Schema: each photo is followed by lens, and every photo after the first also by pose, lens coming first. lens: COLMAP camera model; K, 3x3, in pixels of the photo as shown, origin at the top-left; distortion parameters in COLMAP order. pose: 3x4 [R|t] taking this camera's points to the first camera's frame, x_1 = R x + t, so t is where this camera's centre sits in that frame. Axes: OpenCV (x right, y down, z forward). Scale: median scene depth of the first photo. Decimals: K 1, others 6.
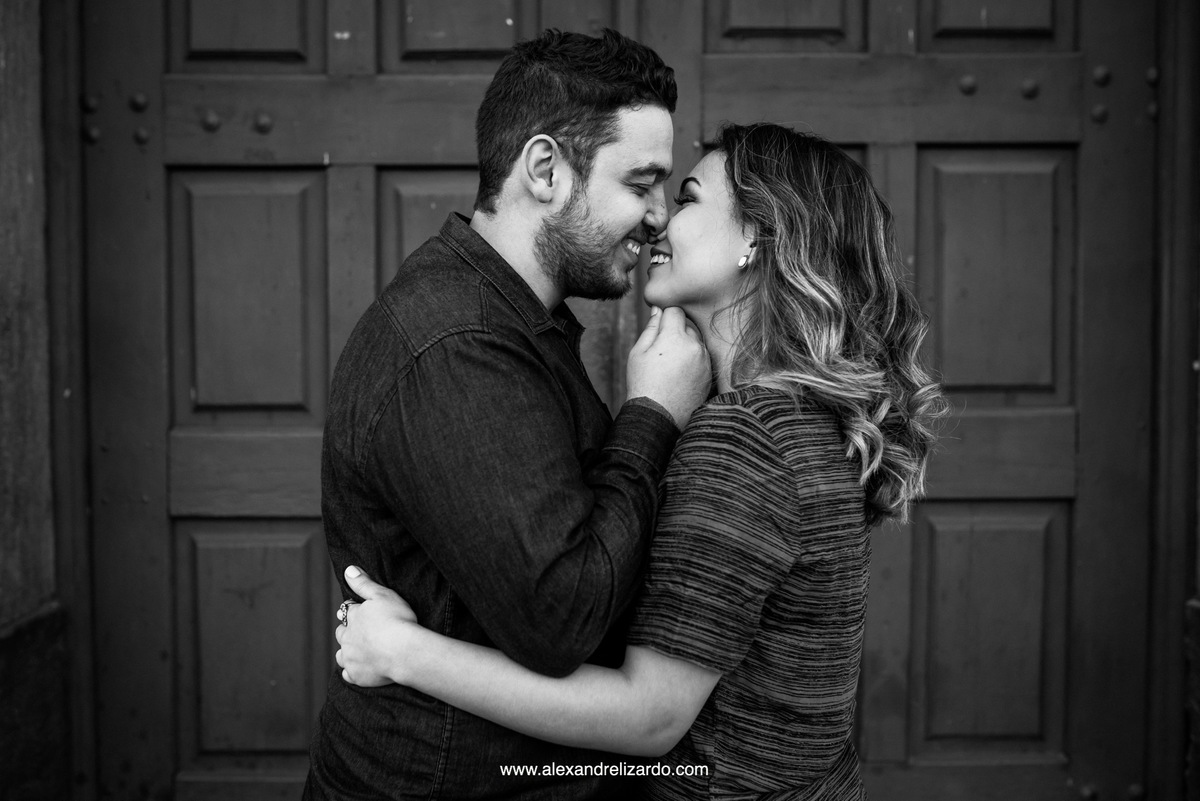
lens RADIAL K [[1159.1, 0, 605.7], [0, 1159.1, 411.5], [0, 0, 1]] dist [-0.018736, 0.000000]
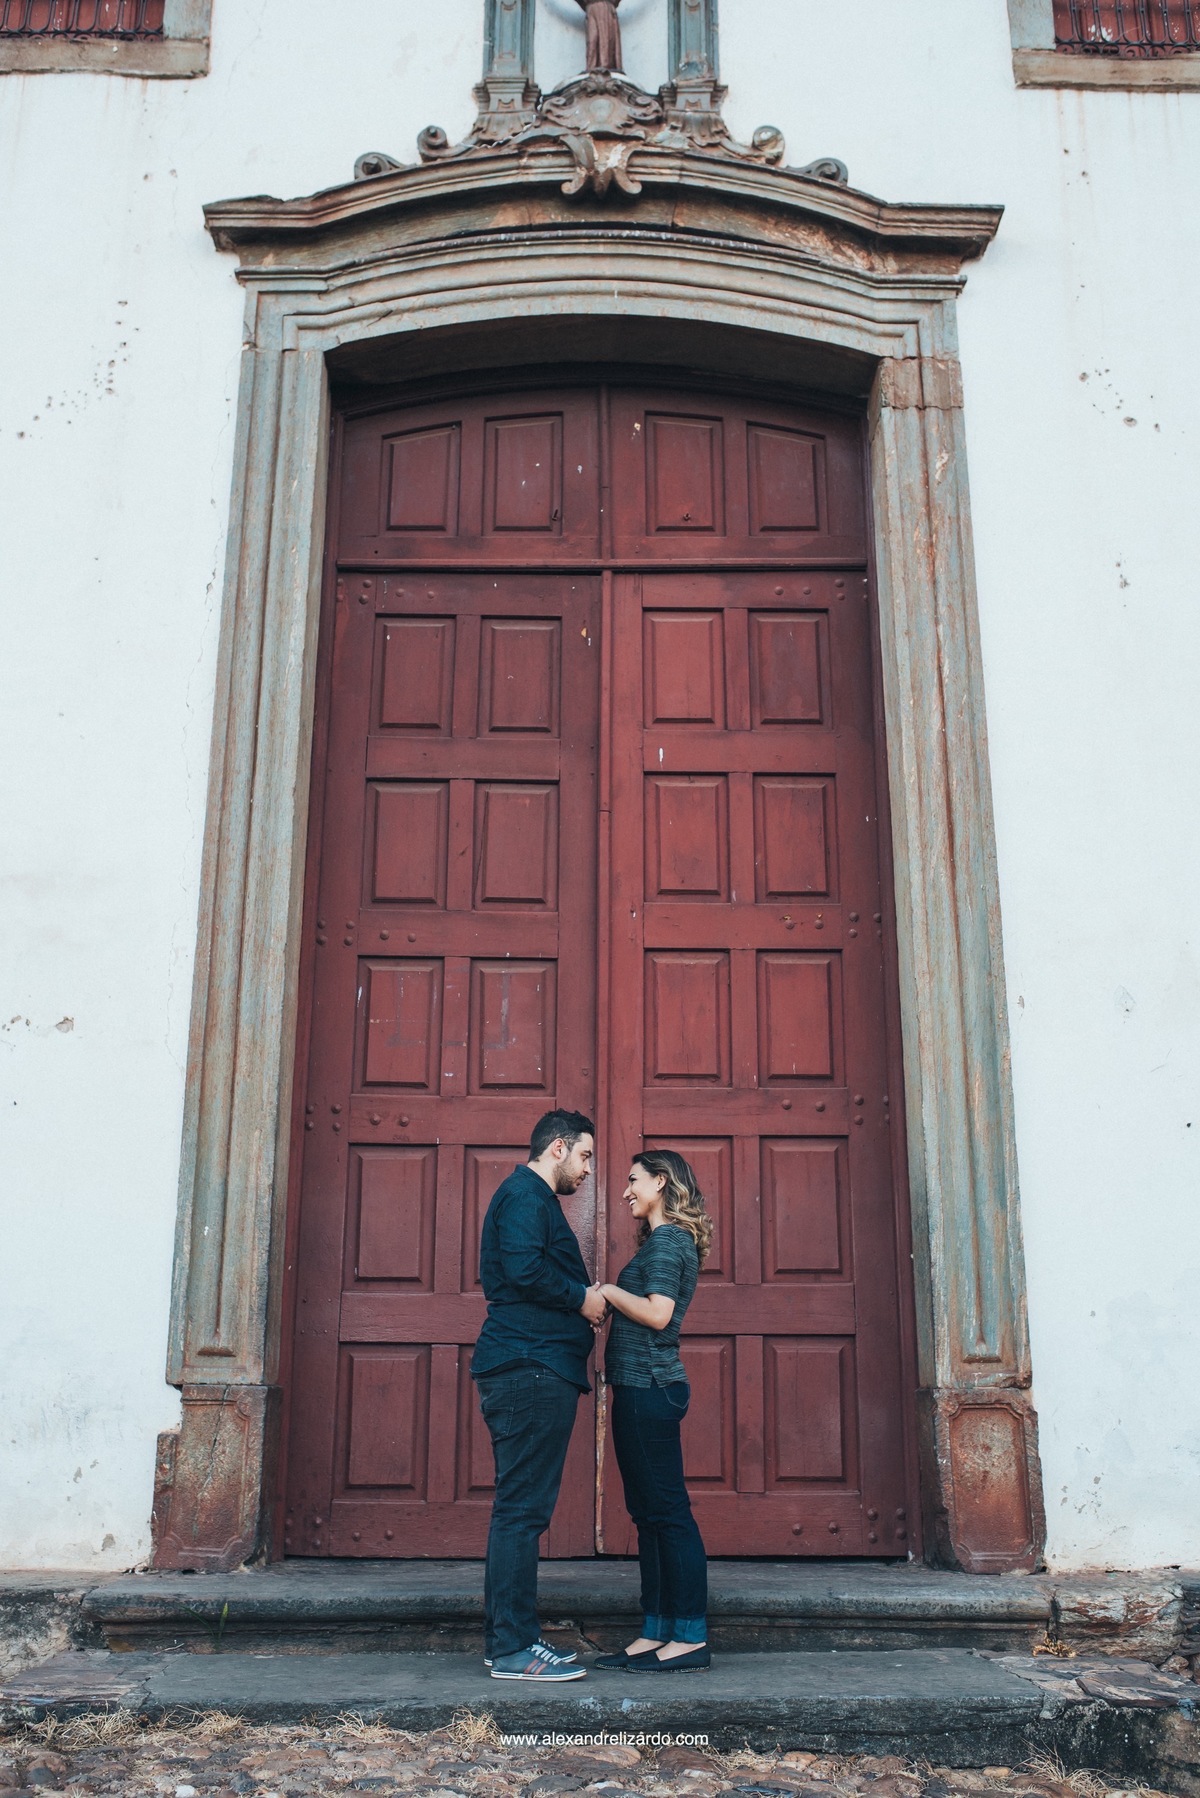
lens RADIAL K [[1736.7, 0, 600.1], [0, 1736.7, 918.7], [0, 0, 1]] dist [-0.018736, 0.000000]
pose [[0.999759, 0.012829, 0.017828, -0.038448], [-0.006425, 0.947002, -0.321162, 0.327359], [-0.021004, 0.320970, 0.946856, -1.705869]]
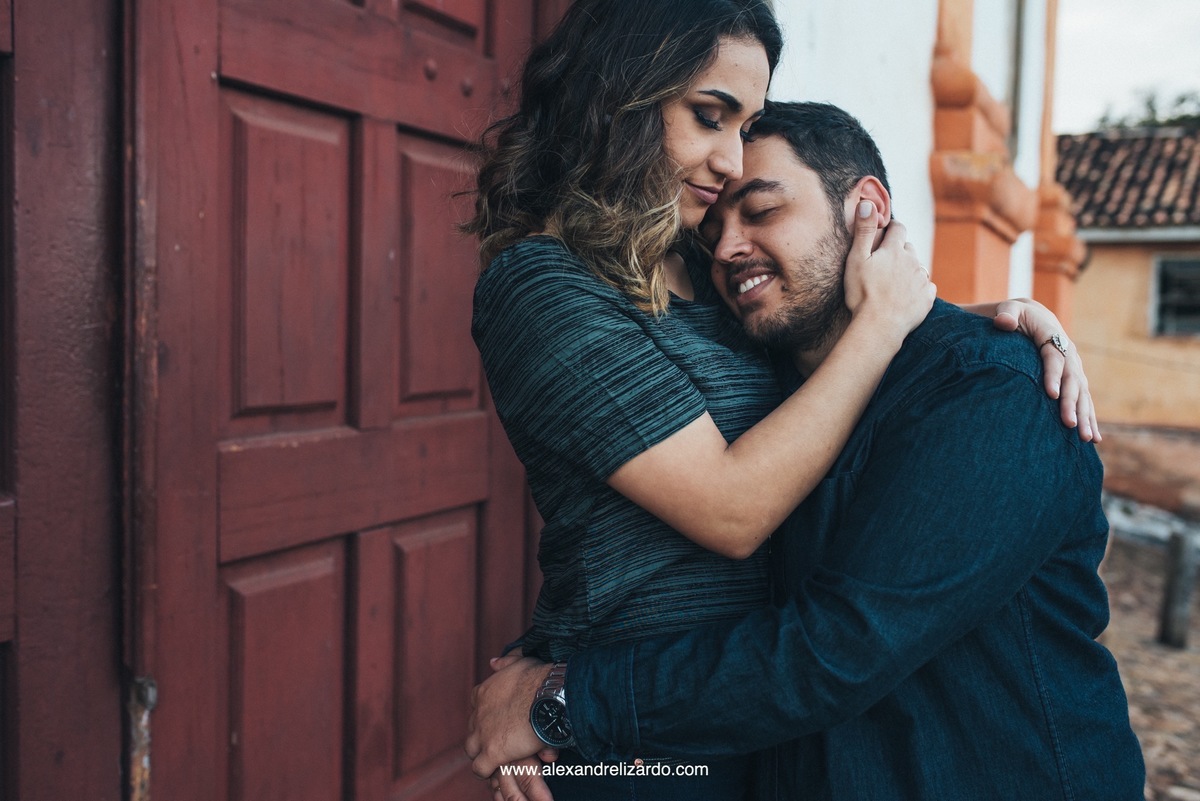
lens RADIAL K [[1159.1, 0, 599.6], [0, 1159.1, 403.2], [0, 0, 1]] dist [-0.018736, 0.000000]
pose [[0.450527, -0.048305, 0.891455, -0.458358], [0.009448, 0.998737, 0.049343, -0.059568], [-0.892713, -0.013808, 0.450414, 0.453809]]
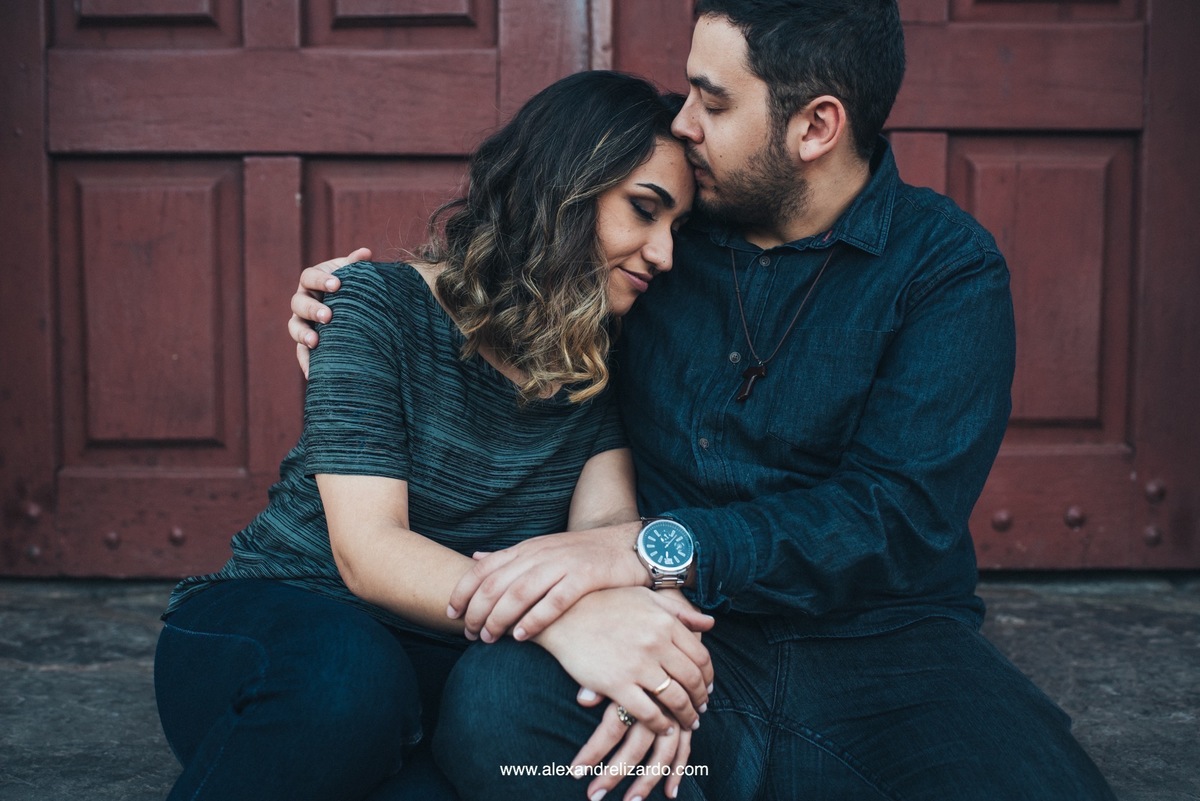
lens RADIAL K [[1159.1, 0, 603.5], [0, 1159.1, 404.3], [0, 0, 1]] dist [-0.018736, 0.000000]
pose [[0.999951, -0.000015, 0.009865, 0.010932], [-0.000152, 0.999857, 0.016881, 0.258501], [-0.009864, -0.016882, 0.999809, 0.171465]]
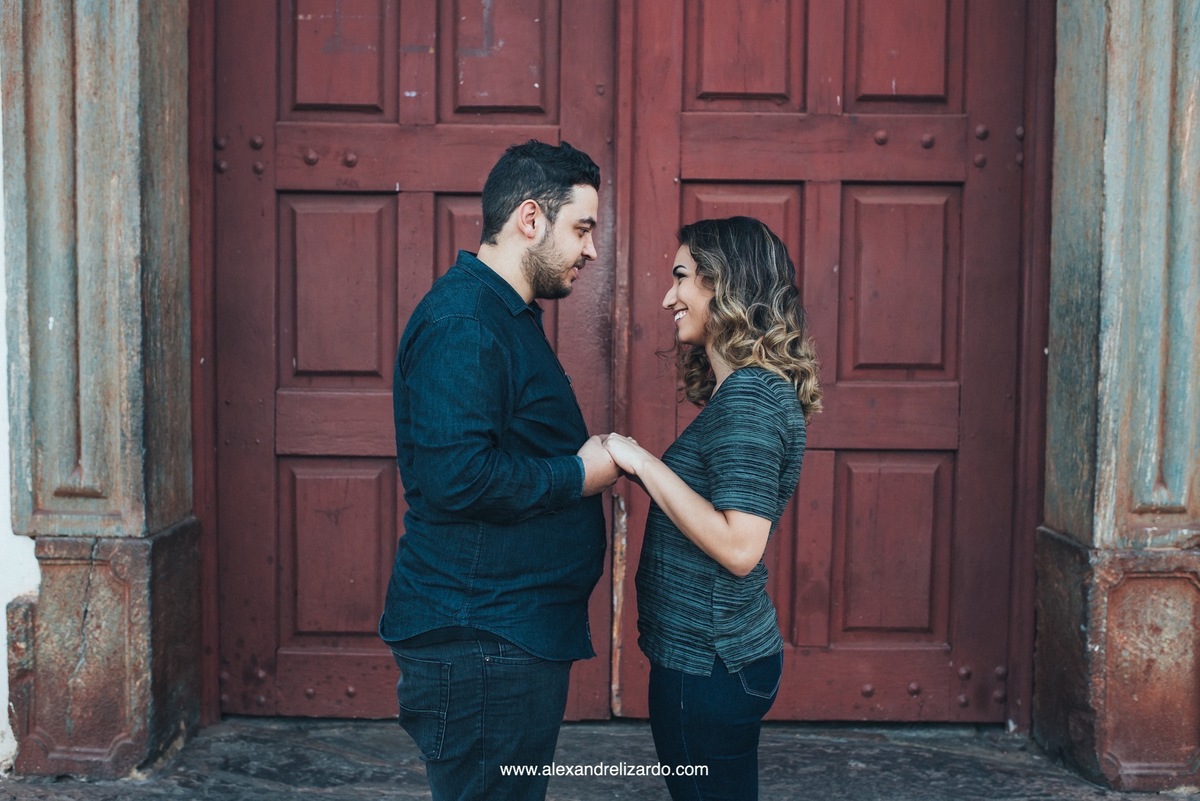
lens RADIAL K [[1159.1, 0, 604.0], [0, 1159.1, 409.2], [0, 0, 1]] dist [-0.018736, 0.000000]
pose [[0.999909, 0.013316, -0.002339, 0.002256], [-0.013284, 0.999822, 0.013383, 0.016021], [0.002517, -0.013351, 0.999908, -0.331646]]
